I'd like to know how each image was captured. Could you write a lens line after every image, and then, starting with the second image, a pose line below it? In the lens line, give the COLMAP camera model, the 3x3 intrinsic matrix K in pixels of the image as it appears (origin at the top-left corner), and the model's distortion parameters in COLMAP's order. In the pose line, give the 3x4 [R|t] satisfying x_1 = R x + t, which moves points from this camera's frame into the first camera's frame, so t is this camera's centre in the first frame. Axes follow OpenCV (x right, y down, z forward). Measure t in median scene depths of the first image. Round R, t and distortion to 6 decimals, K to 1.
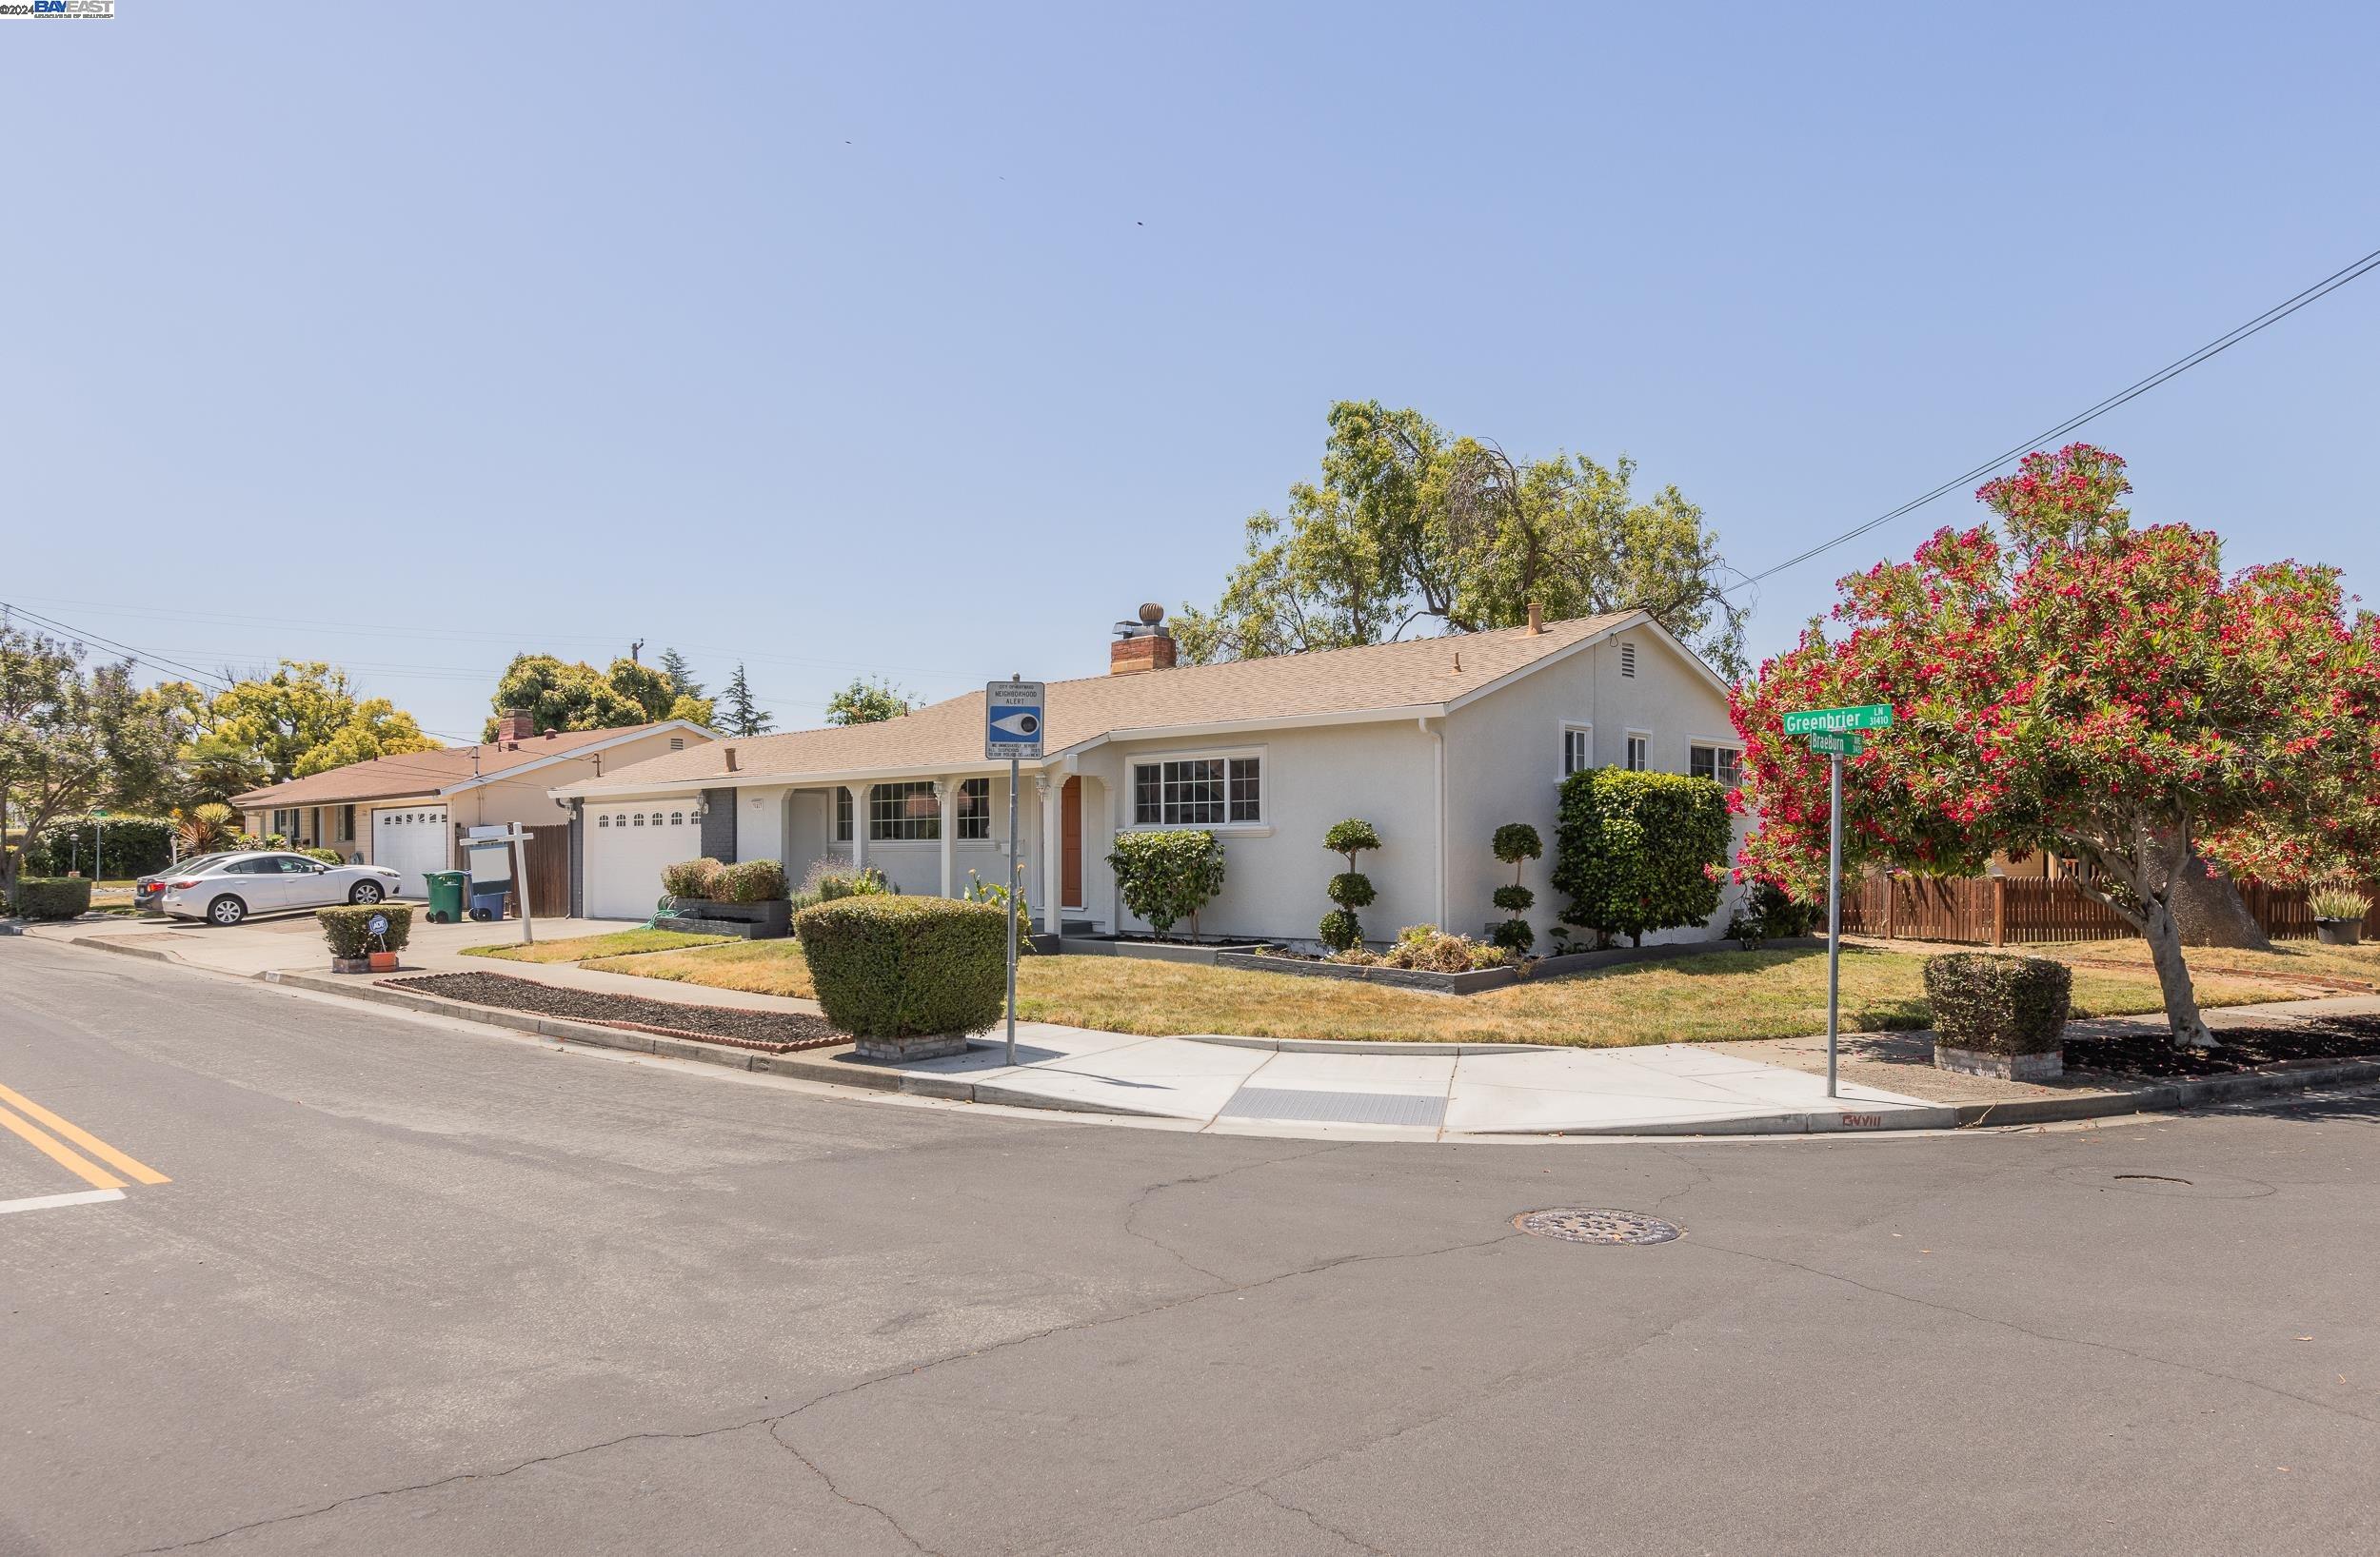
lens RADIAL K [[1670.5, 0, 1190.0], [0, 1670.5, 778.5], [0, 0, 1]] dist [0.001546, 0.000017]
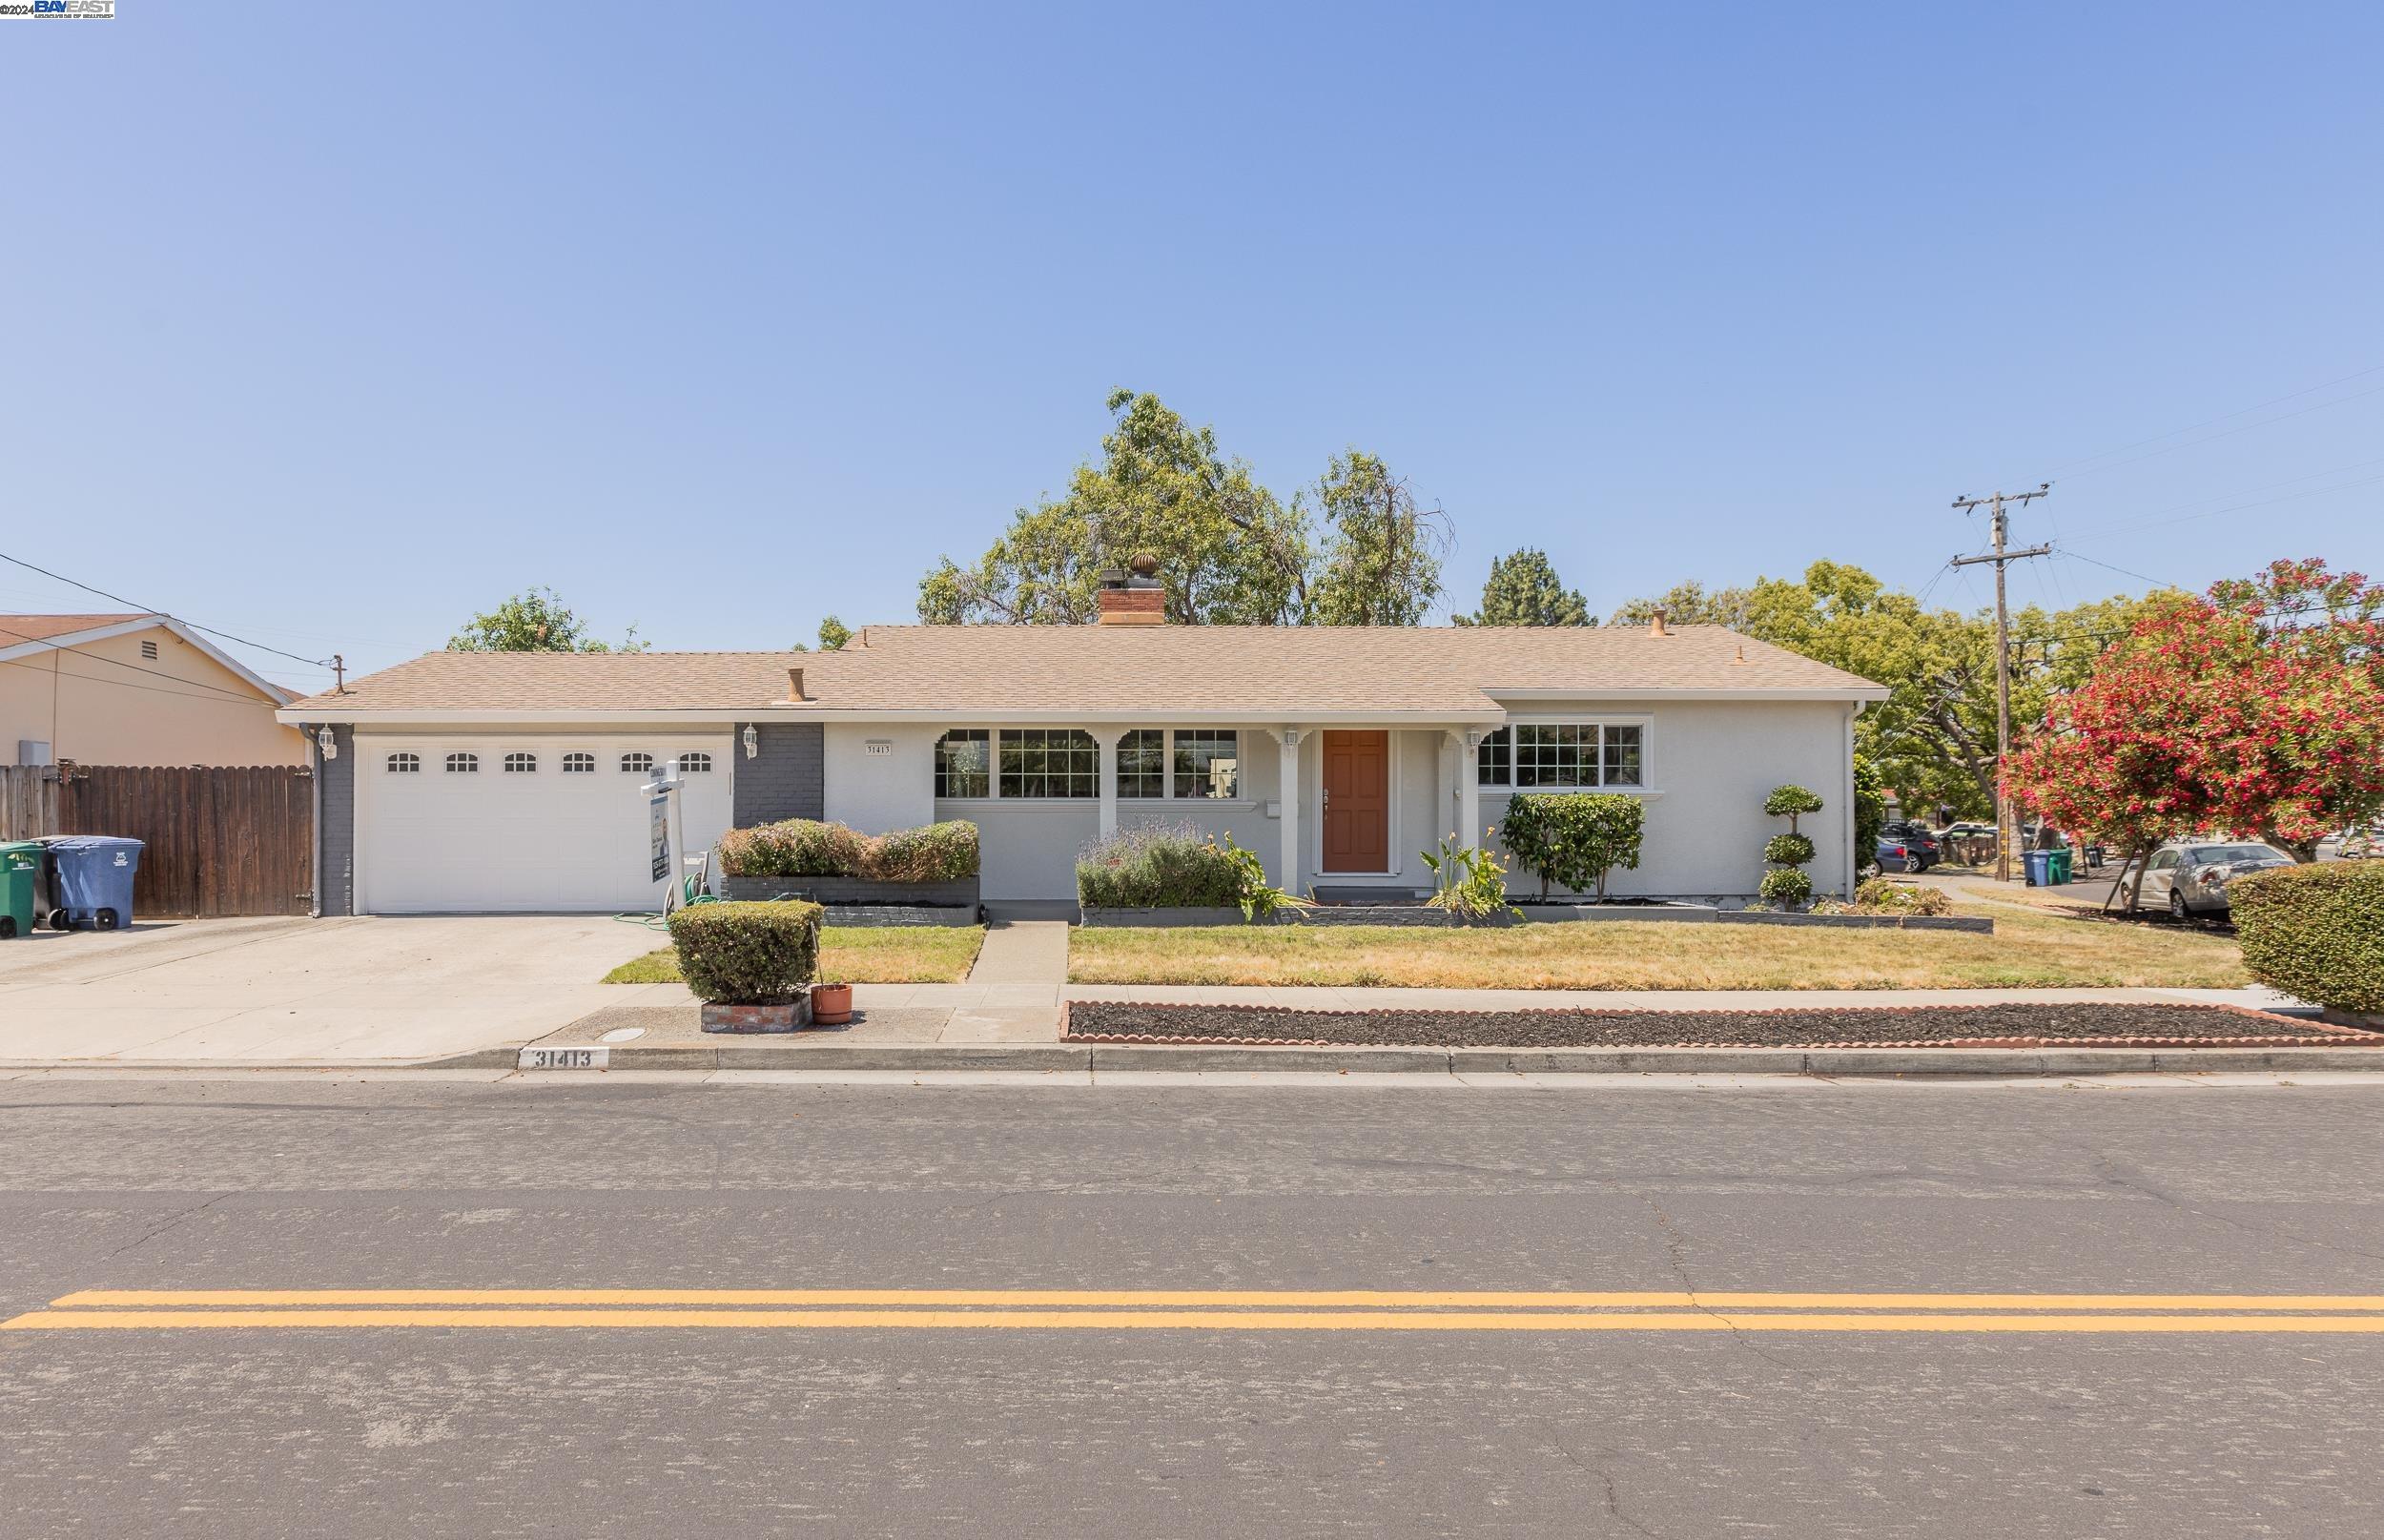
lens RADIAL K [[1269.9, 0, 1186.5], [0, 1269.9, 814.4], [0, 0, 1]] dist [-0.004127, 0.000200]
pose [[0.681628, 0.005501, 0.731678, -0.704432], [-0.034595, 0.999096, 0.024717, 0.032125], [-0.730880, -0.042160, 0.681202, 0.623824]]
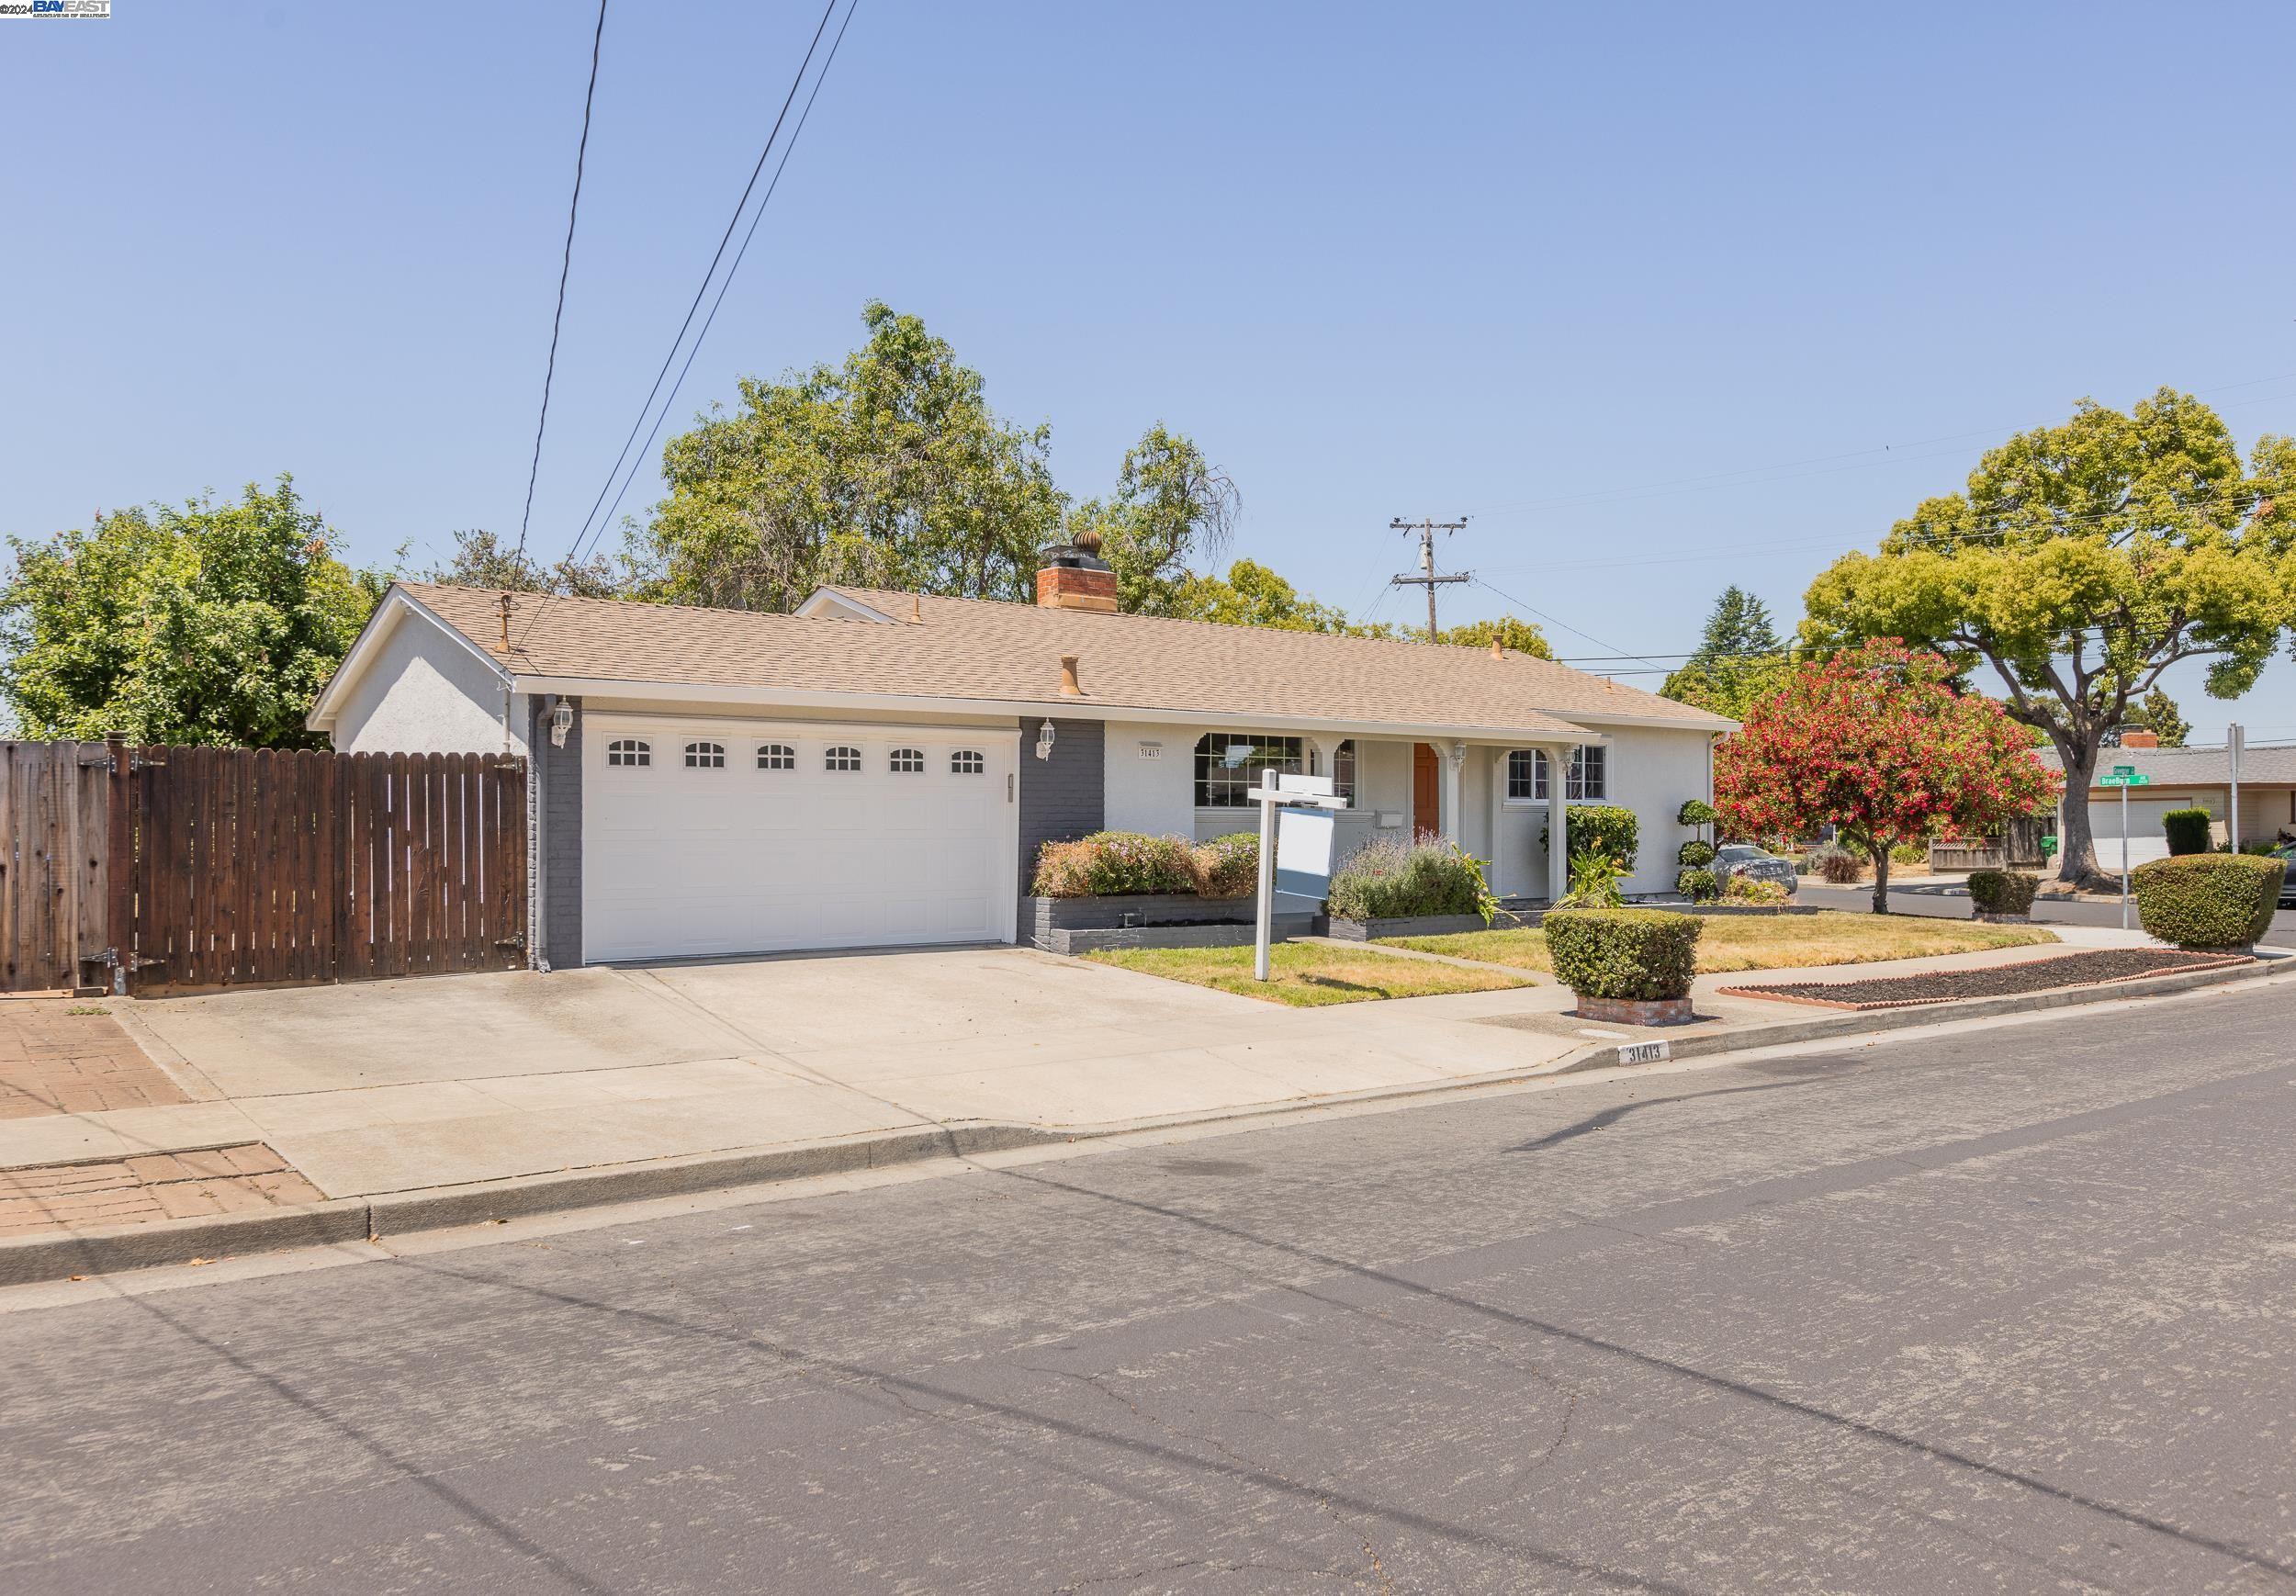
lens RADIAL K [[1676.3, 0, 1148.0], [0, 1676.3, 798.0], [0, 0, 1]] dist [-0.002911, -0.002083]
pose [[0.098431, 0.018208, 0.994977, -1.122323], [-0.045698, 0.998861, -0.013758, 0.053078], [-0.994094, -0.044115, 0.099151, 1.134655]]
